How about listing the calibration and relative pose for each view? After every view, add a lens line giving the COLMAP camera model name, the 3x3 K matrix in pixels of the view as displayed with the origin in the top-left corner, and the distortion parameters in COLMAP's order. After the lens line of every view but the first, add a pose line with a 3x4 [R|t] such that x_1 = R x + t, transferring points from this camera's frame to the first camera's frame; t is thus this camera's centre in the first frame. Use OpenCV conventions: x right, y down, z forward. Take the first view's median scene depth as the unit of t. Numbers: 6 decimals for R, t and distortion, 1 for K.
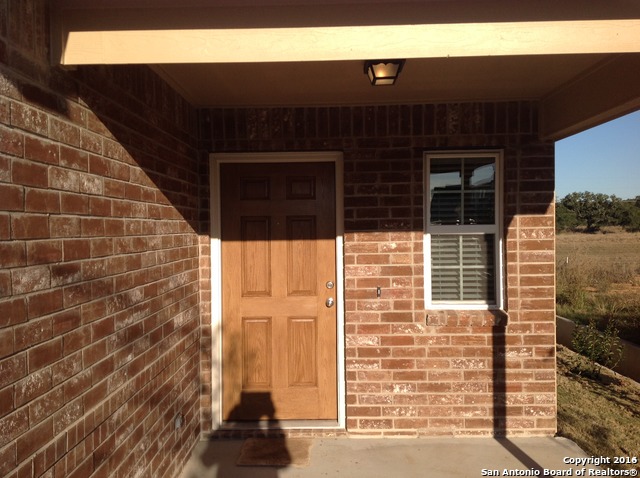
lens RADIAL K [[628.9, 0, 319.1], [0, 628.9, 239.4], [0, 0, 1]] dist [0.063125, 0.000000]
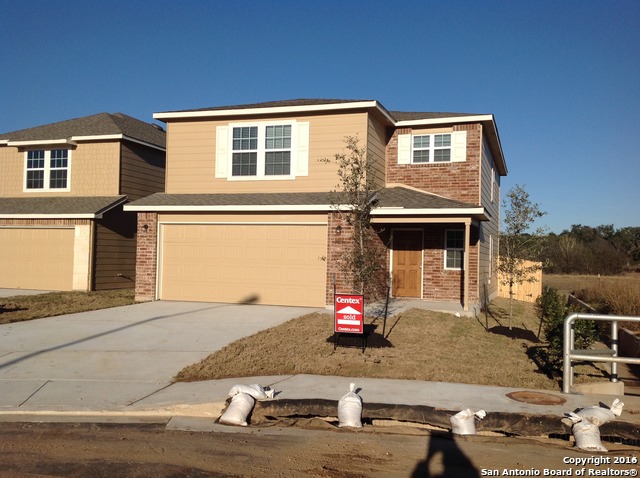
lens RADIAL K [[628.9, 0, 320.1], [0, 628.9, 239.0], [0, 0, 1]] dist [0.063125, 0.000000]
pose [[0.955487, 0.023550, -0.294093, 0.577856], [-0.037814, 0.998363, -0.042908, 0.120536], [0.292601, 0.052118, 0.954813, -2.957207]]
